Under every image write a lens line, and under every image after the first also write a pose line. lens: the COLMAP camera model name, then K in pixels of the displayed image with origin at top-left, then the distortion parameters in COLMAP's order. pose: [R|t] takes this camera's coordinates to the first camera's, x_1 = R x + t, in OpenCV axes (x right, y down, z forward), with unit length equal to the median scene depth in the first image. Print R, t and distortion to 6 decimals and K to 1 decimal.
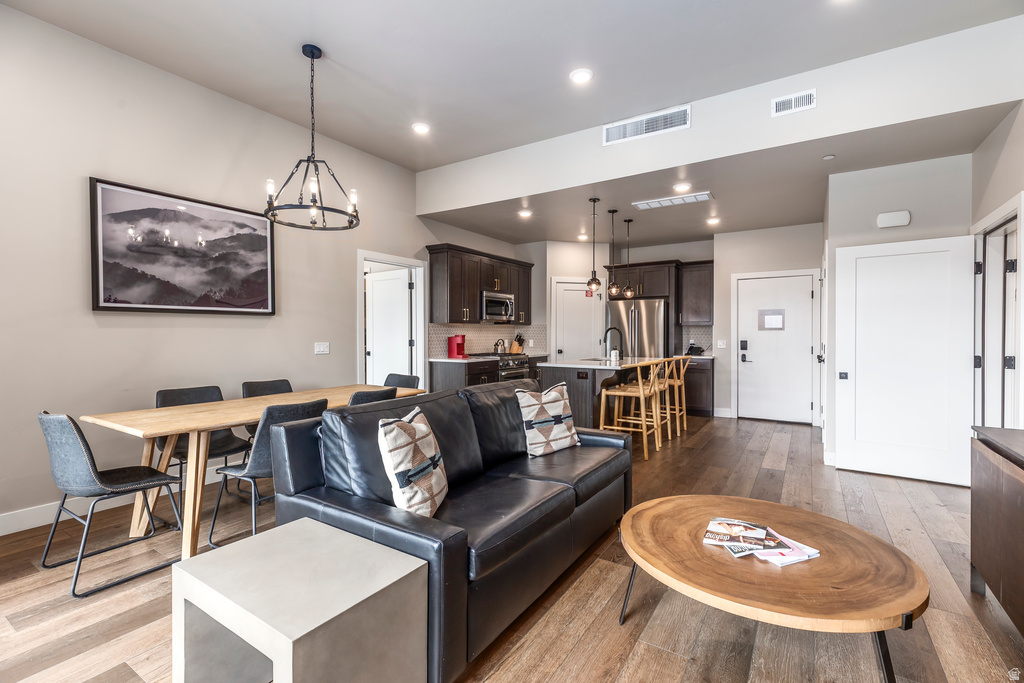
lens RADIAL K [[457.8, 0, 513.6], [0, 457.8, 337.4], [0, 0, 1]] dist [0.000723, -0.000063]
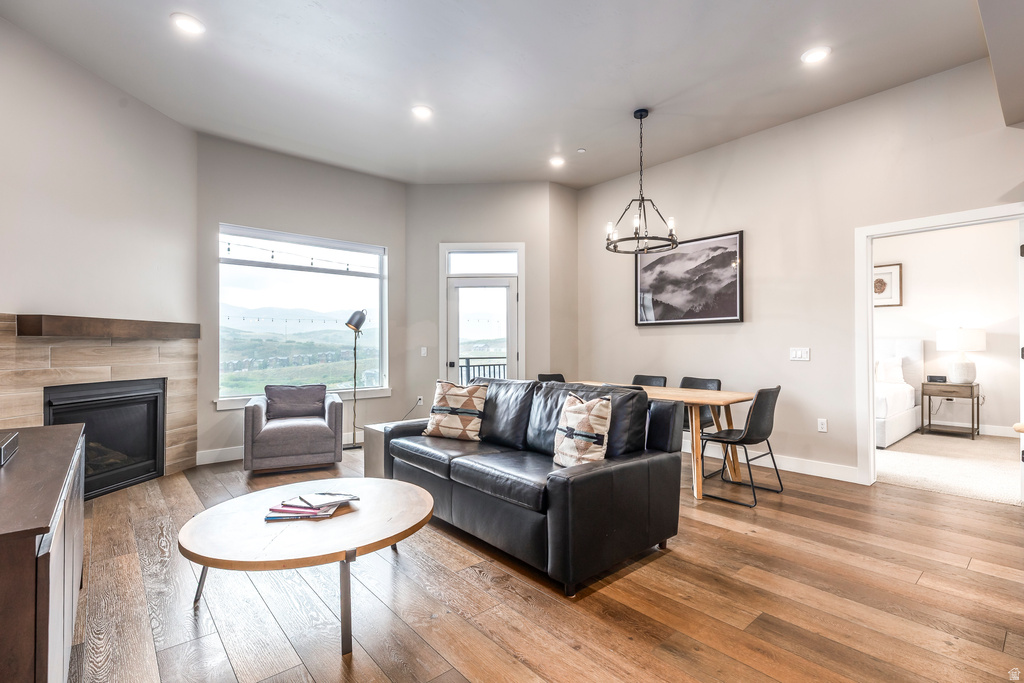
lens RADIAL K [[474.4, 0, 528.0], [0, 474.4, 341.5], [0, 0, 1]] dist [0.002301, -0.000085]
pose [[-0.270538, -0.006847, -0.962685, 0.509039], [-0.007879, 0.999957, -0.004898, 0.006024], [0.962677, 0.006260, -0.270580, 0.599837]]
